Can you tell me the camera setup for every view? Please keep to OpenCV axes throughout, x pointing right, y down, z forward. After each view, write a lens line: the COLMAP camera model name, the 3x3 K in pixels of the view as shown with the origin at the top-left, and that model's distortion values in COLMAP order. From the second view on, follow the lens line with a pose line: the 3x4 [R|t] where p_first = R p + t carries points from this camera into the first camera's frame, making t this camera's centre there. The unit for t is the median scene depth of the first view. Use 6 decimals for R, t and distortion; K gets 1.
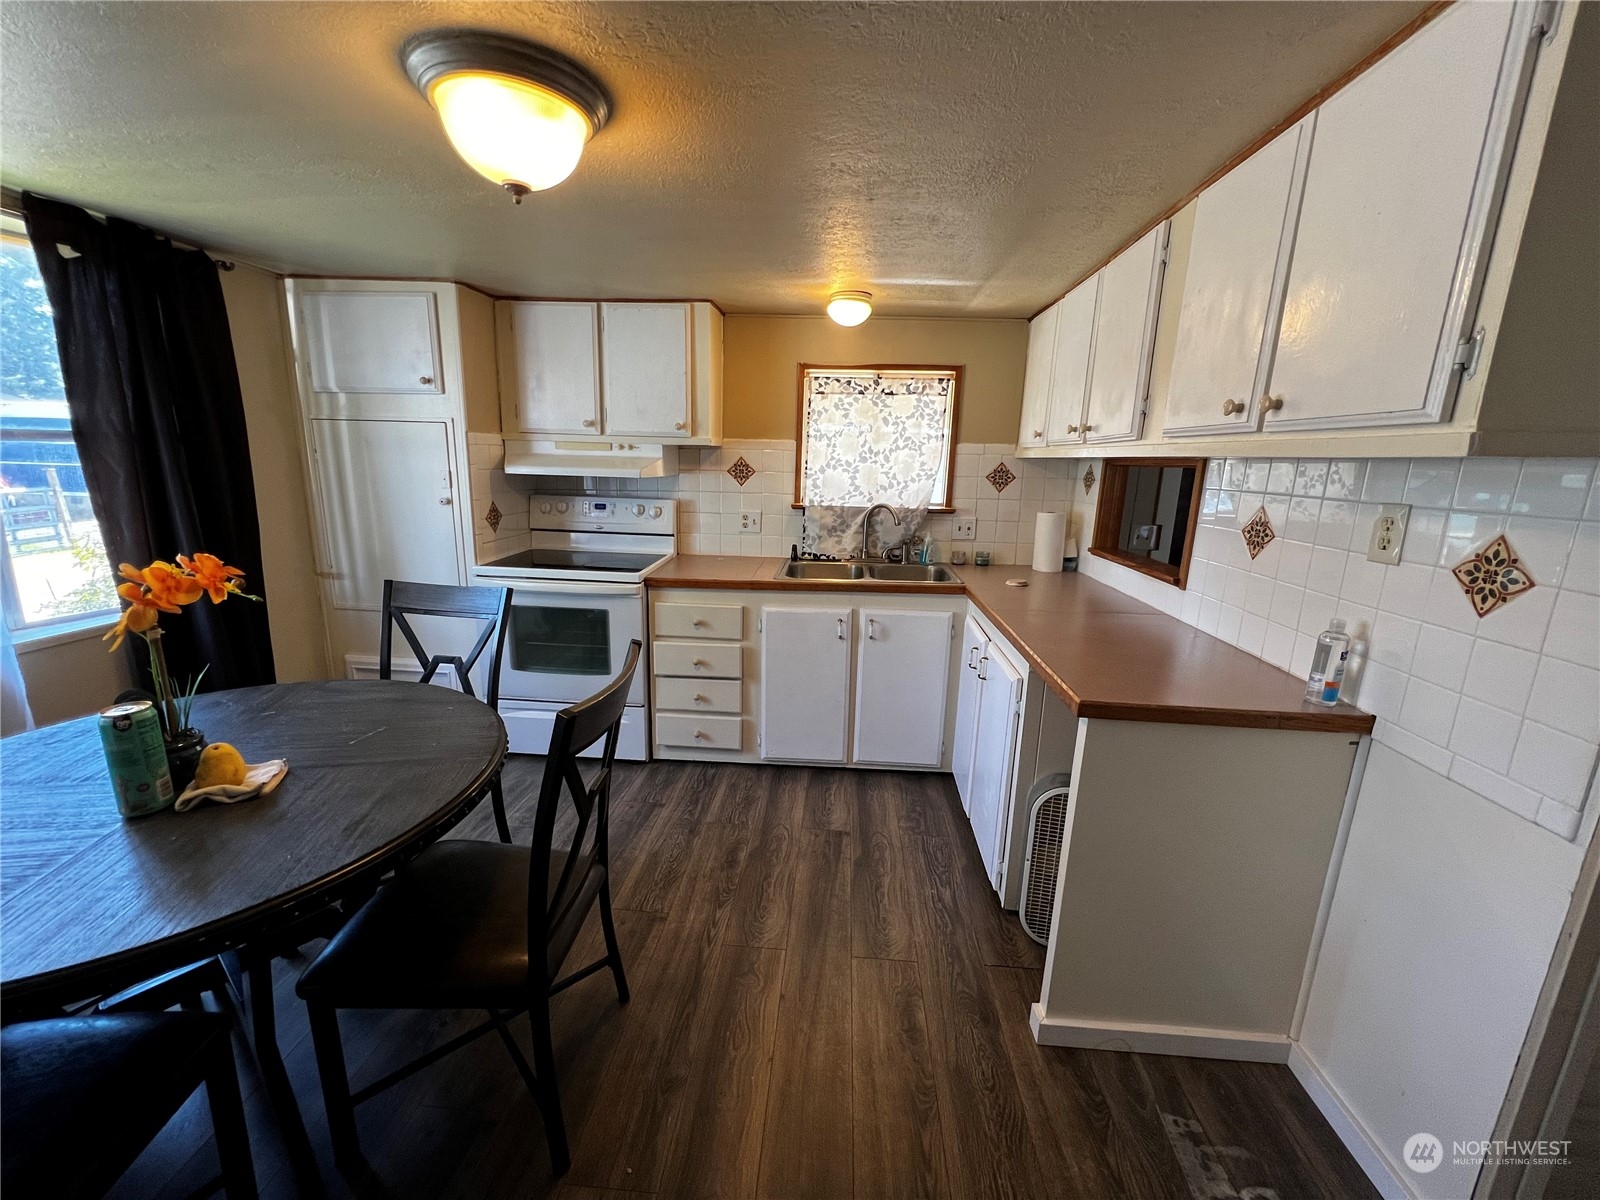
lens RADIAL K [[640.9, 0, 798.4], [0, 640.9, 600.4], [0, 0, 1]] dist [-0.003552, 0.001016]
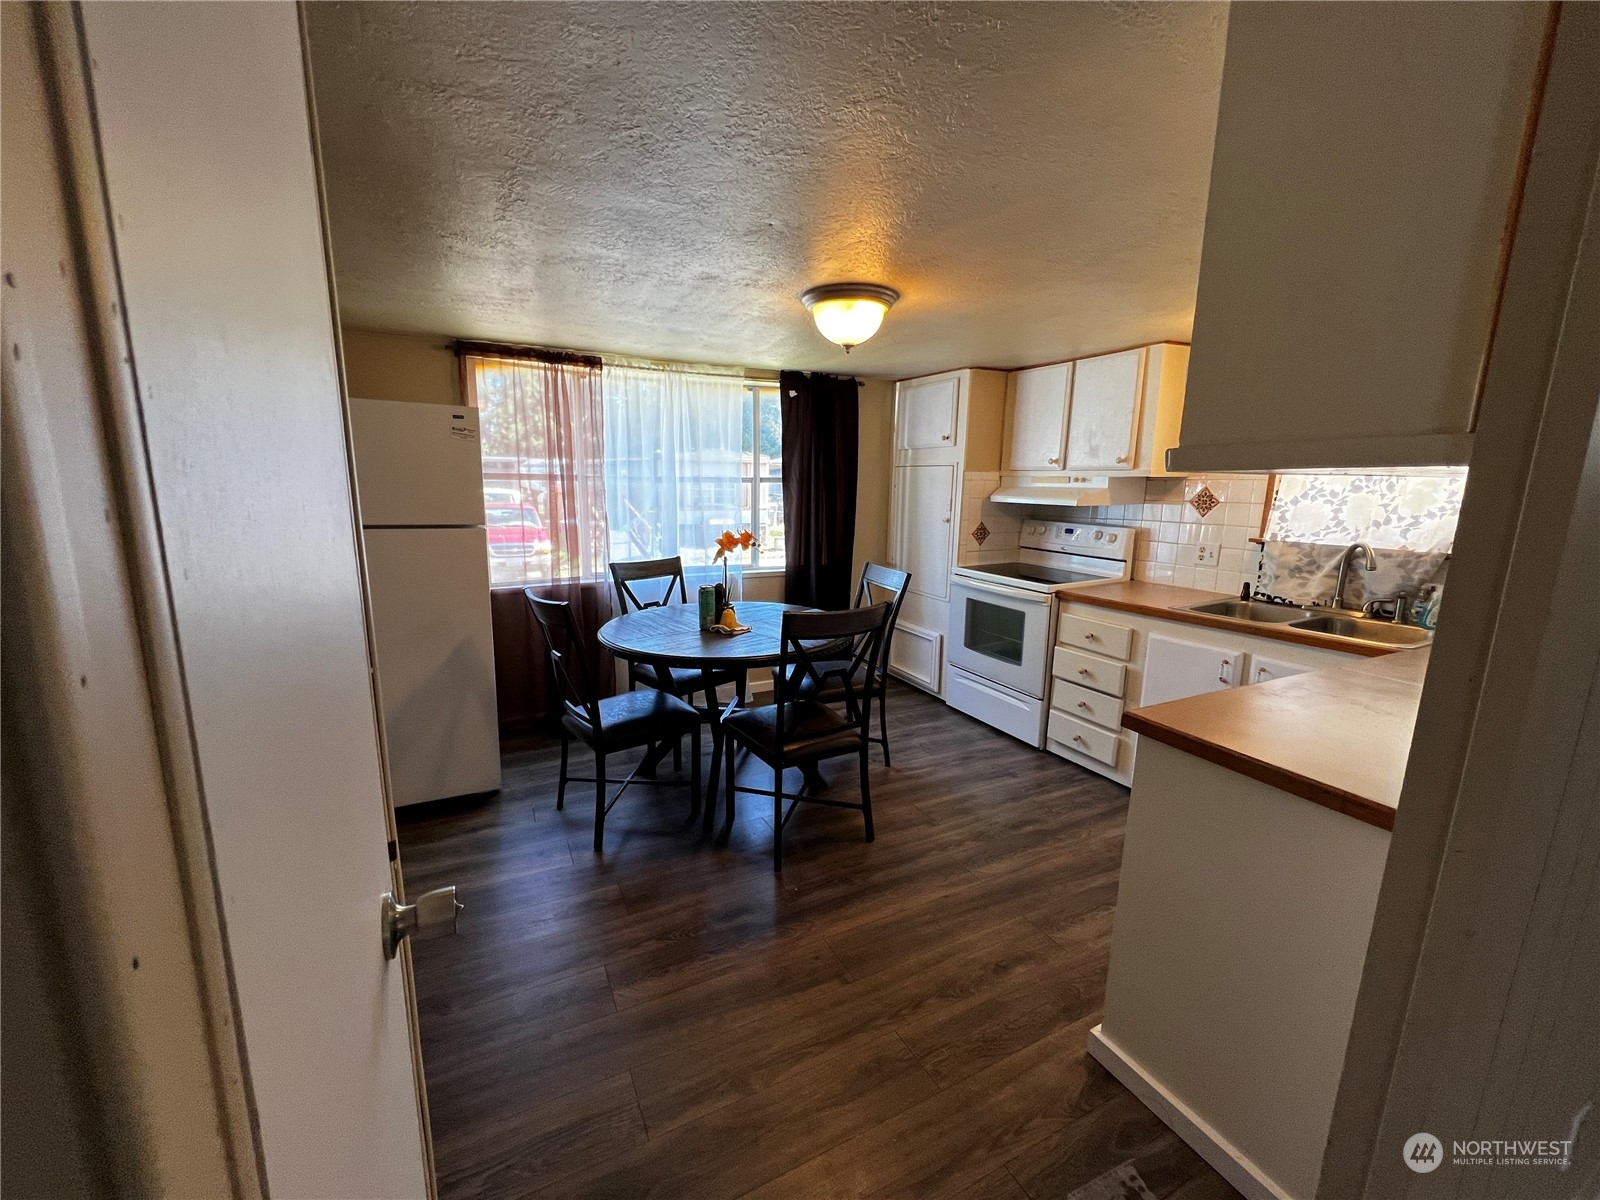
lens RADIAL K [[640.9, 0, 795.3], [0, 640.9, 599.2], [0, 0, 1]] dist [-0.003552, 0.001016]
pose [[0.511058, 0.136840, -0.848584, 0.477448], [-0.184964, 0.981626, 0.046899, 0.013363], [0.839409, 0.132989, 0.526978, -0.013369]]
